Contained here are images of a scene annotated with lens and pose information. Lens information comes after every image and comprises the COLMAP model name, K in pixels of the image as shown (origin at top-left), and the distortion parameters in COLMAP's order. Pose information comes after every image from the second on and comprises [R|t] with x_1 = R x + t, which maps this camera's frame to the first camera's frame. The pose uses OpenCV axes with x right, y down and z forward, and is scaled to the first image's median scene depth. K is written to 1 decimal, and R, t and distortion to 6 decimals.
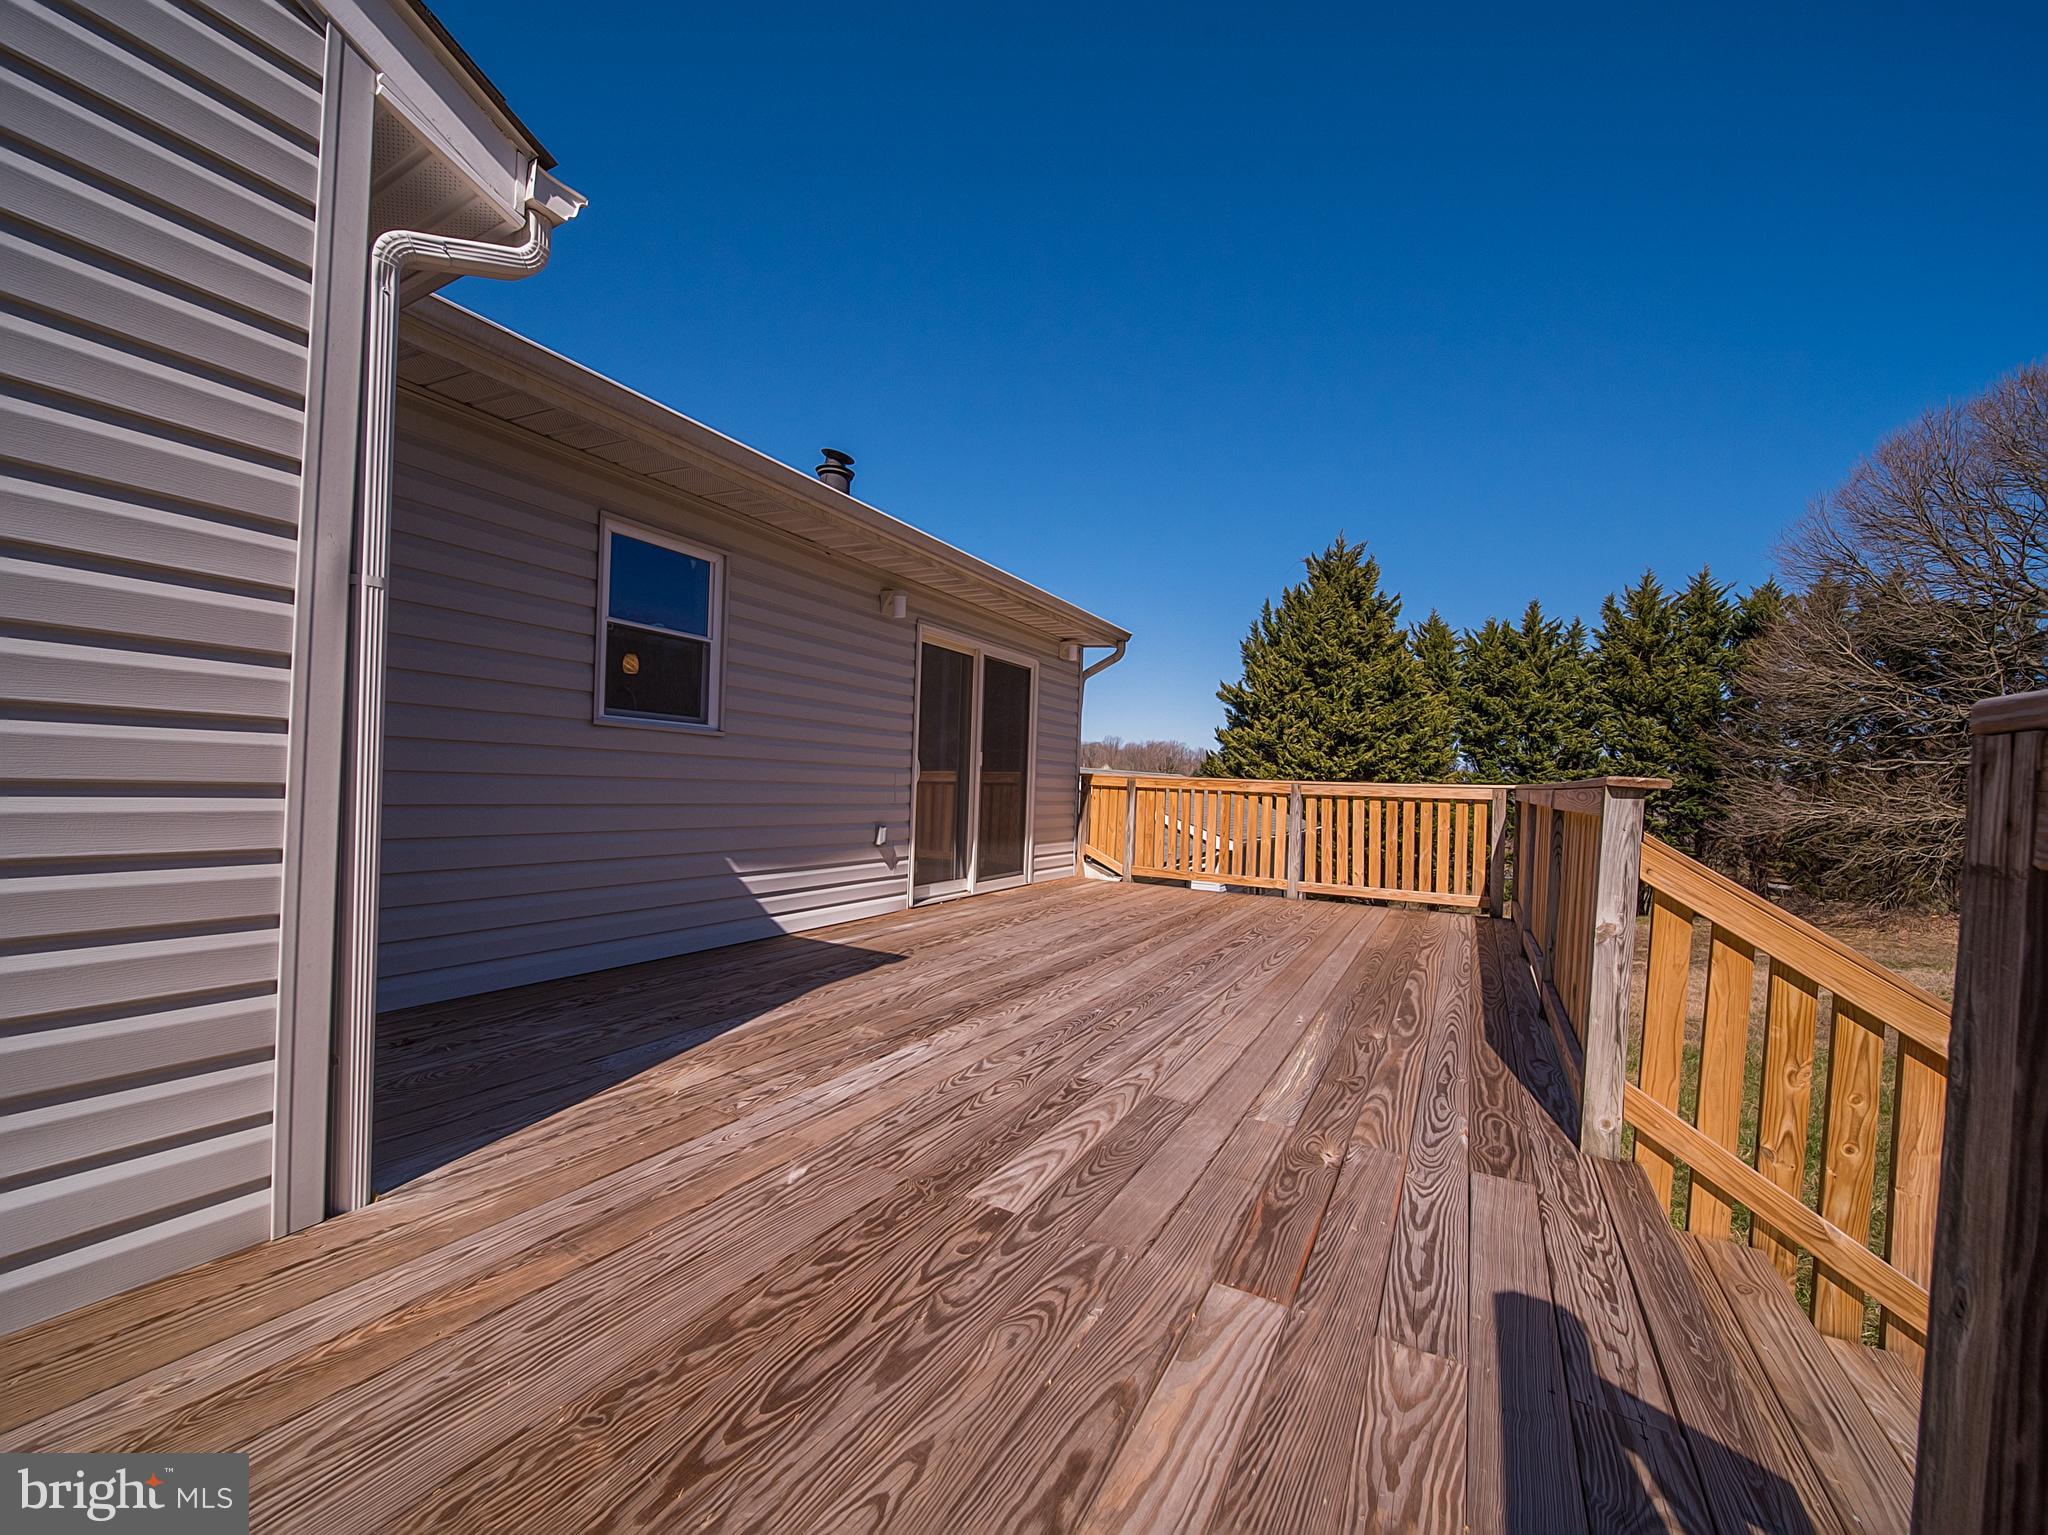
lens RADIAL K [[800.9, 0, 1024.0], [0, 800.9, 767.5], [0, 0, 1]] dist [-0.003249, -0.000997]
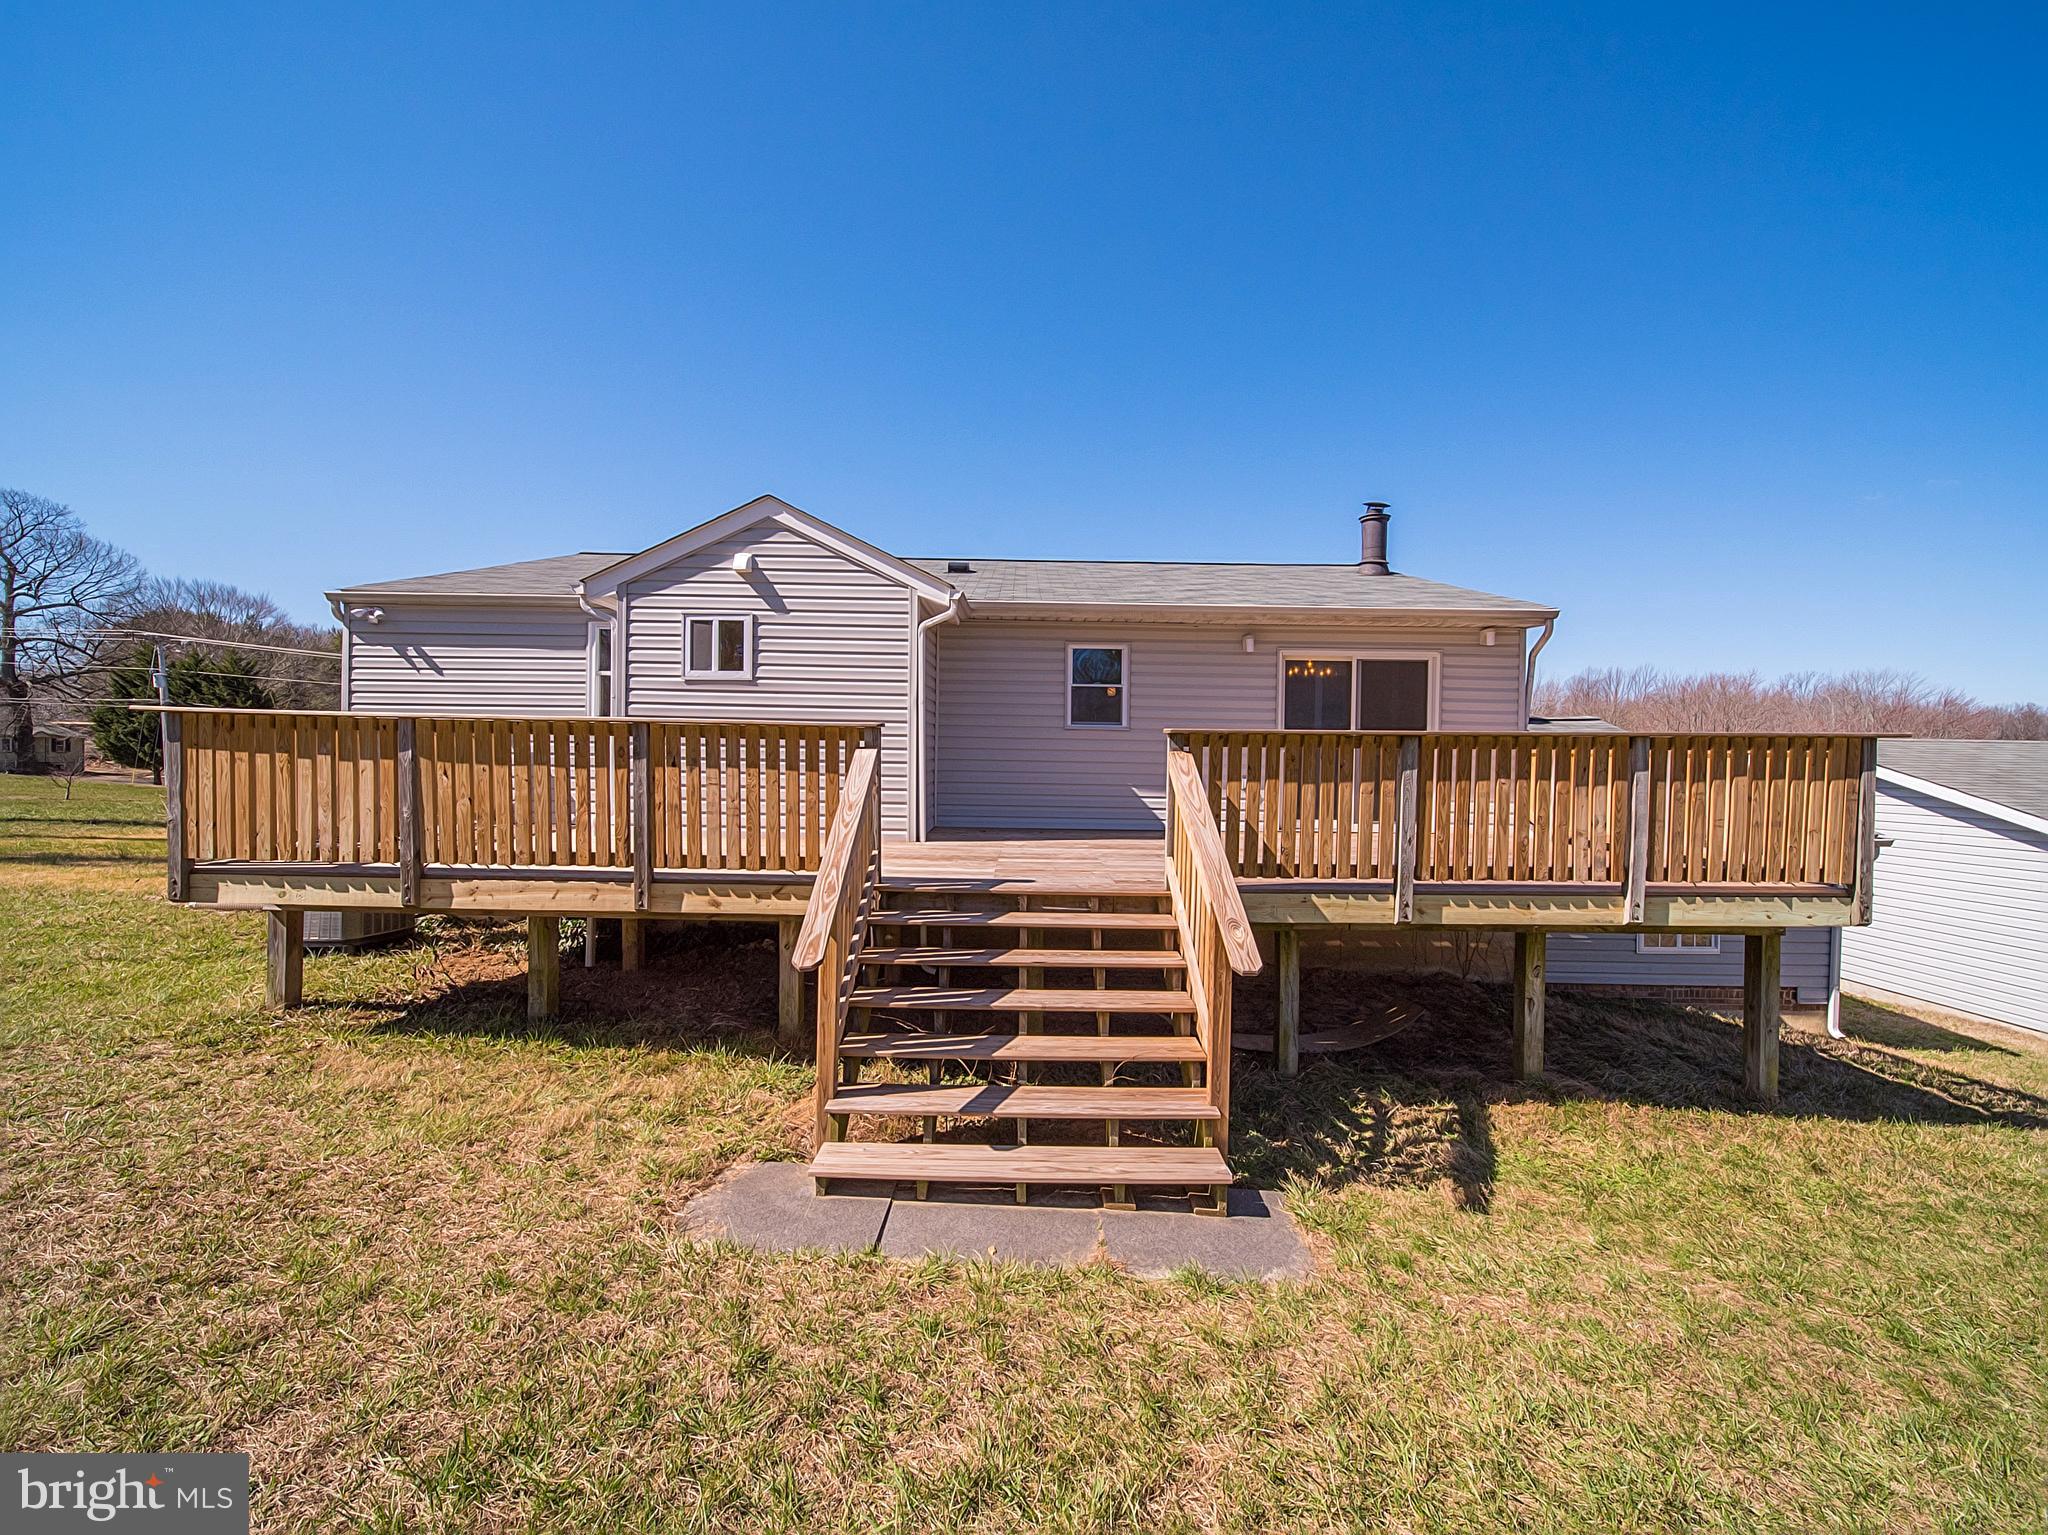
lens RADIAL K [[800.9, 0, 1024.0], [0, 800.9, 767.5], [0, 0, 1]] dist [-0.003249, -0.000997]
pose [[0.493978, -0.014647, -0.869351, 0.226591], [0.018032, 0.999816, -0.006599, 0.011711], [0.869287, -0.012416, 0.494151, -0.049397]]
